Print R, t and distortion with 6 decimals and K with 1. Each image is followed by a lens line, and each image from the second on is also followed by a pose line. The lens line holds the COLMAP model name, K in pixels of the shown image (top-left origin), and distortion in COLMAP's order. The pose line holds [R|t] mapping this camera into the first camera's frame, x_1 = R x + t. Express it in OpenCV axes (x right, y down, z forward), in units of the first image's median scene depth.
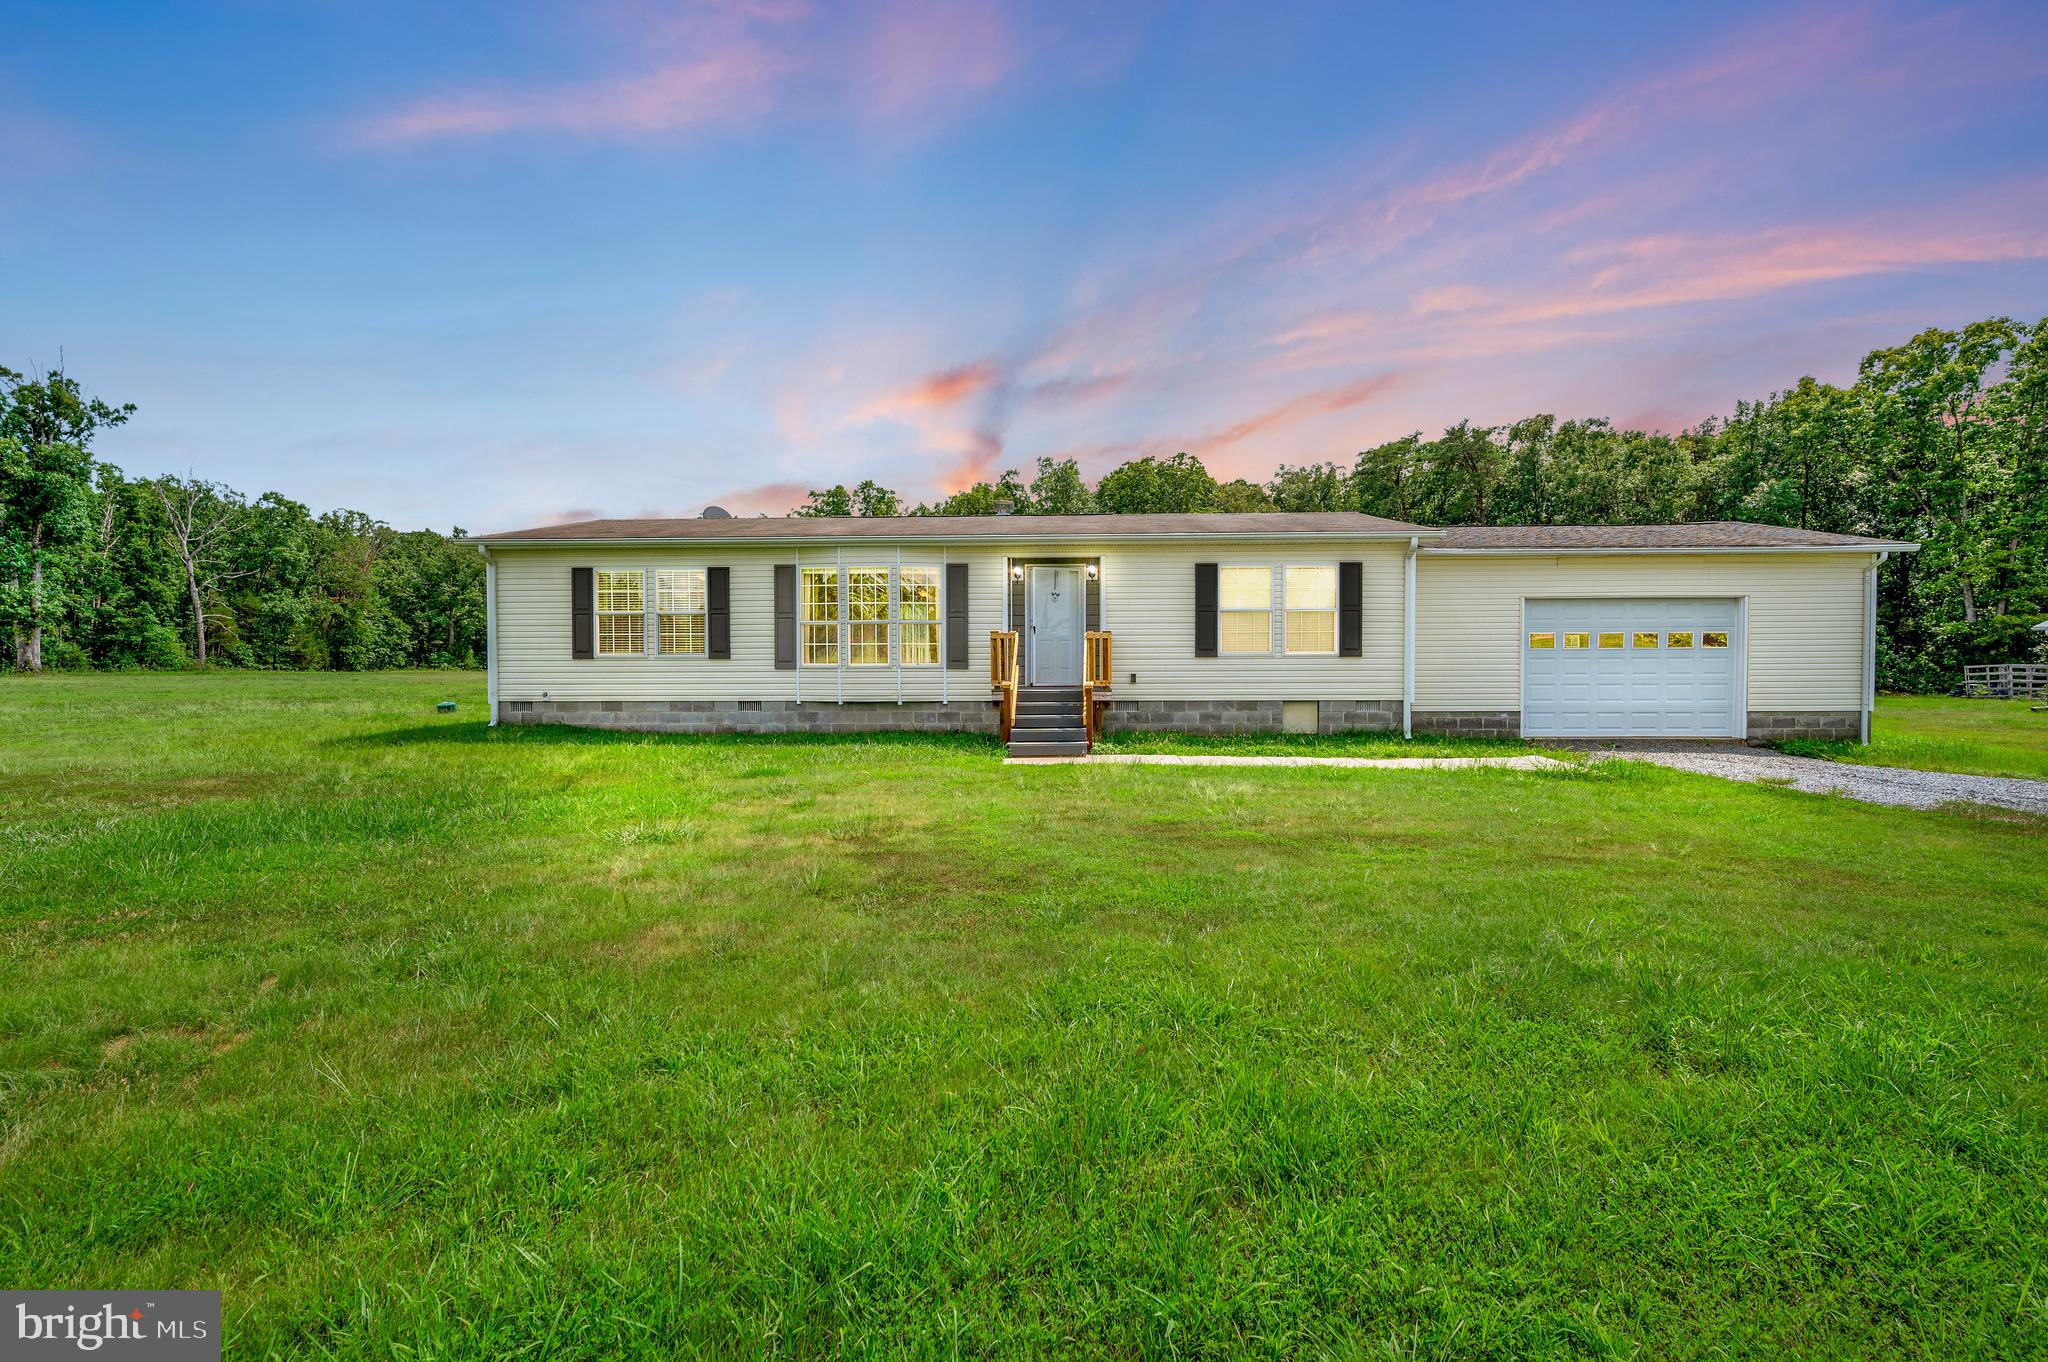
lens RADIAL K [[993.1, 0, 1035.1], [0, 993.1, 687.2], [0, 0, 1]] dist [0.009583, -0.001798]
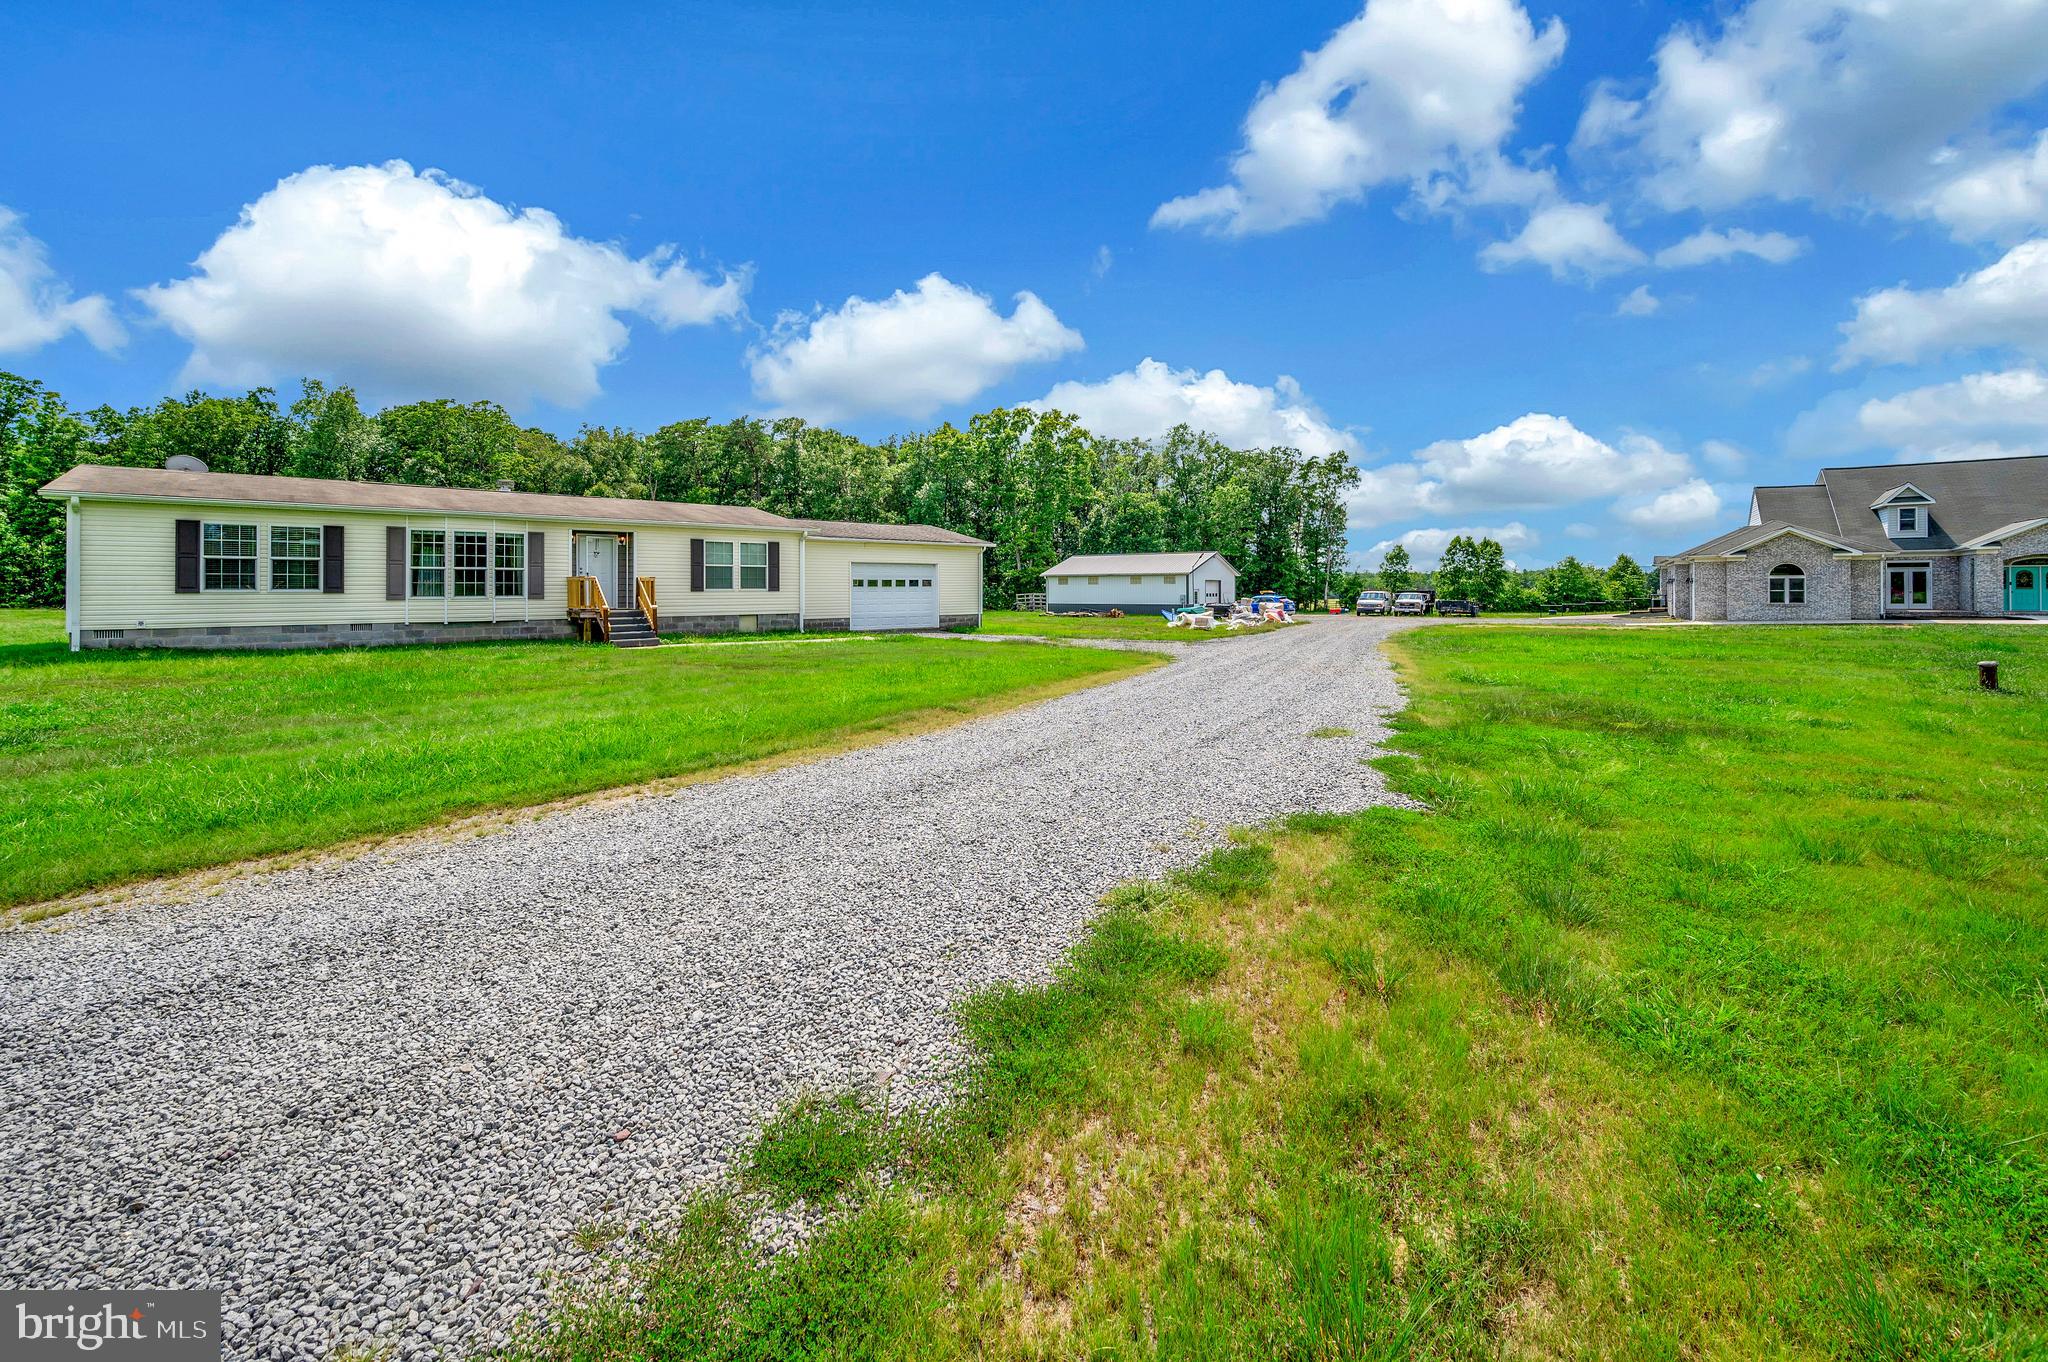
lens RADIAL K [[890.0, 0, 1080.4], [0, 890.0, 592.0], [0, 0, 1]] dist [0.002571, -0.002630]
pose [[0.687055, -0.002571, 0.726601, -0.497109], [0.021151, 0.999641, -0.016463, 0.011562], [-0.726298, 0.026680, 0.686863, -0.577830]]
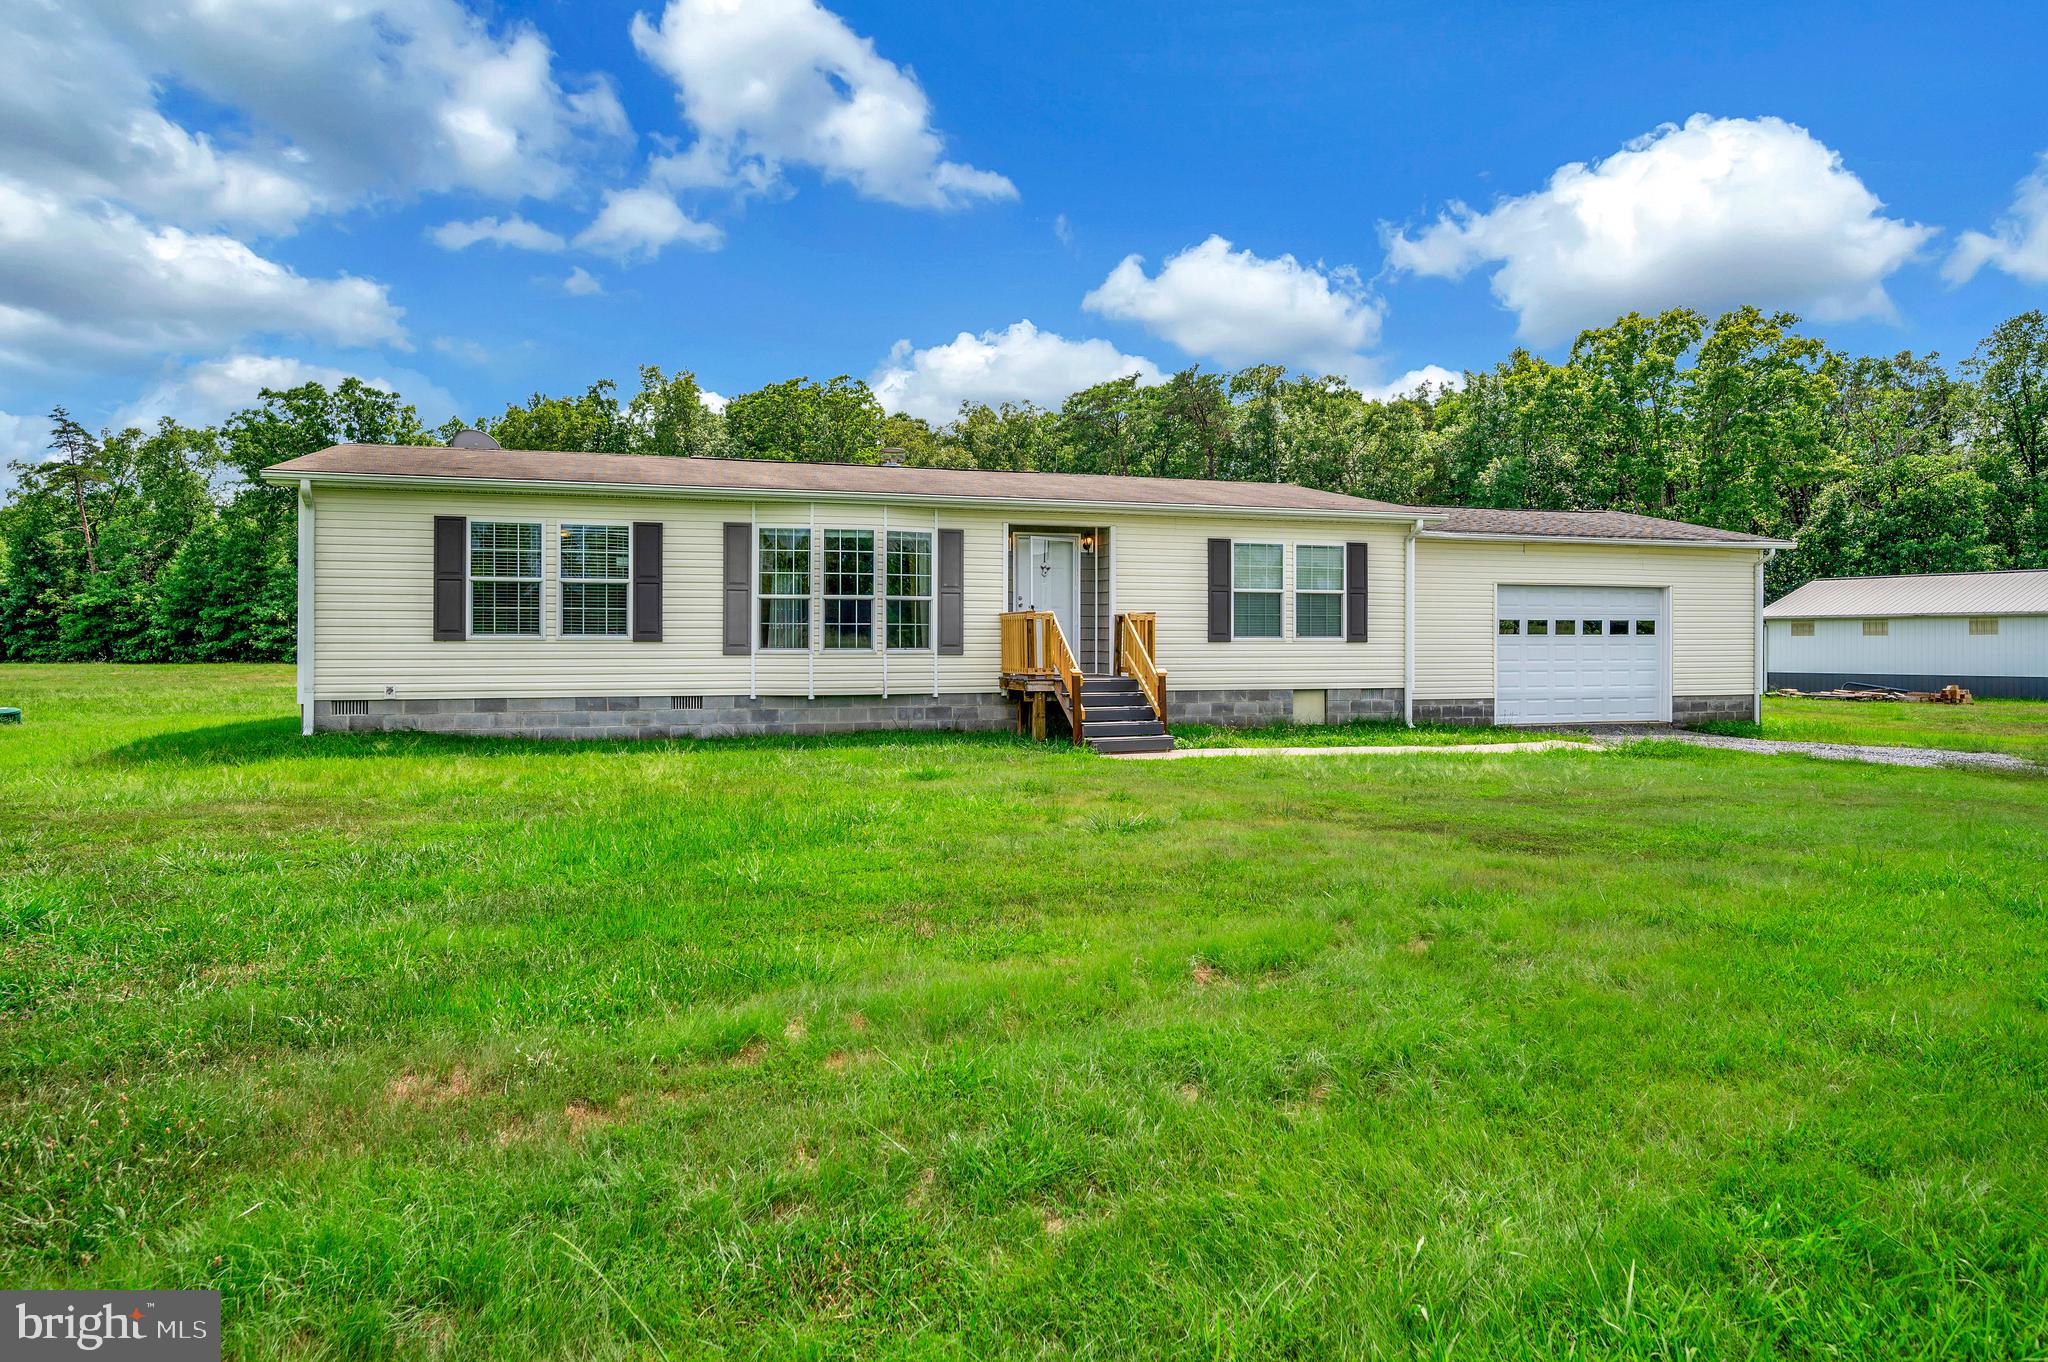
lens RADIAL K [[1350.8, 0, 1028.4], [0, 1350.8, 662.2], [0, 0, 1]] dist [-0.004492, -0.002123]
pose [[0.933459, -0.001224, 0.358683, -0.413945], [0.006662, 0.999881, -0.013924, 0.003856], [-0.358623, 0.015387, 0.933356, -0.081858]]
